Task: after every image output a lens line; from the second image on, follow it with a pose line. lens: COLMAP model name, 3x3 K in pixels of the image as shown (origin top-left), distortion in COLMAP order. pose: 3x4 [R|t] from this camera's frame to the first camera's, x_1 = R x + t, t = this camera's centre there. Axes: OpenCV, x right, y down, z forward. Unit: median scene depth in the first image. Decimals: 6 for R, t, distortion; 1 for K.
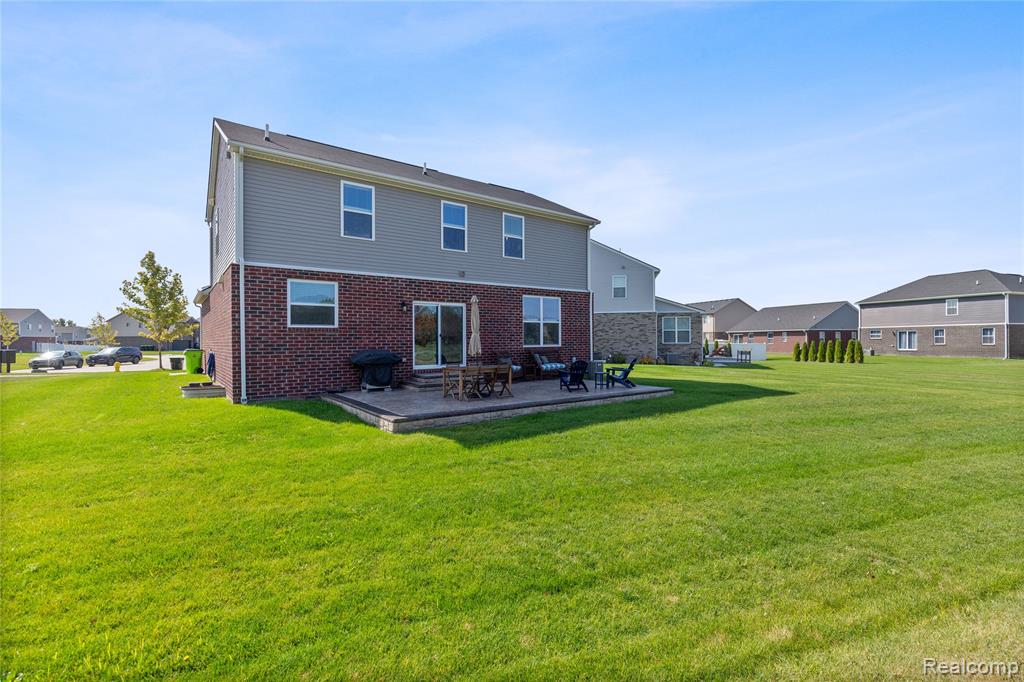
lens RADIAL K [[469.4, 0, 512.3], [0, 469.4, 337.7], [0, 0, 1]] dist [-0.000543, 0.002308]
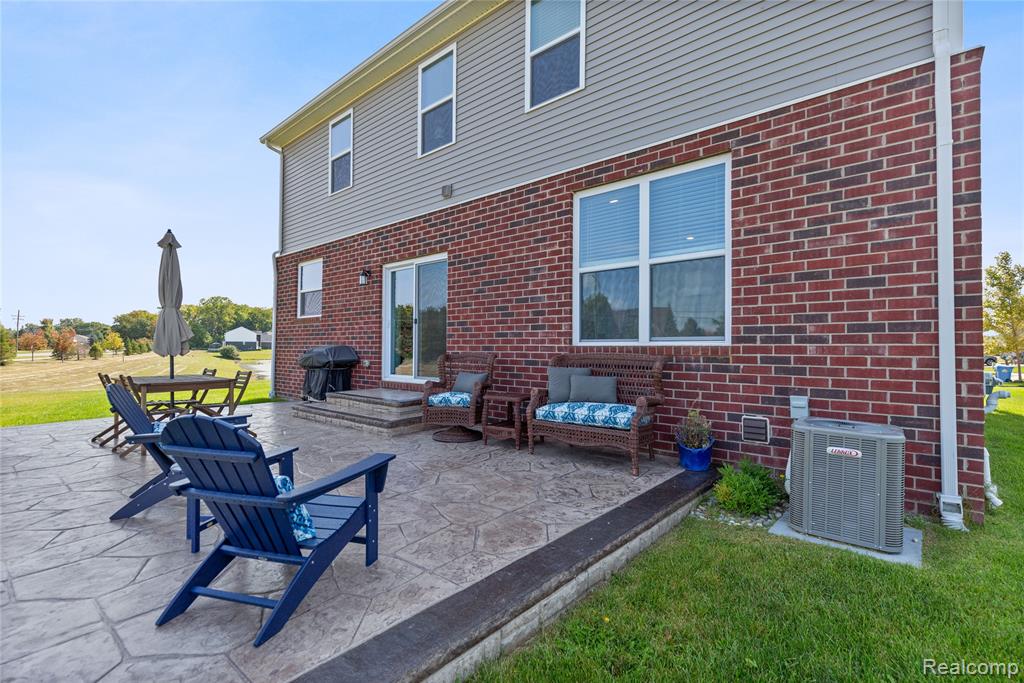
lens RADIAL K [[469.4, 0, 510.8], [0, 469.4, 342.0], [0, 0, 1]] dist [-0.000543, 0.002308]
pose [[0.212004, -0.004456, -0.977259, 0.349038], [-0.002036, 0.999985, -0.005001, 0.019168], [0.977267, 0.003050, 0.211992, 0.890410]]
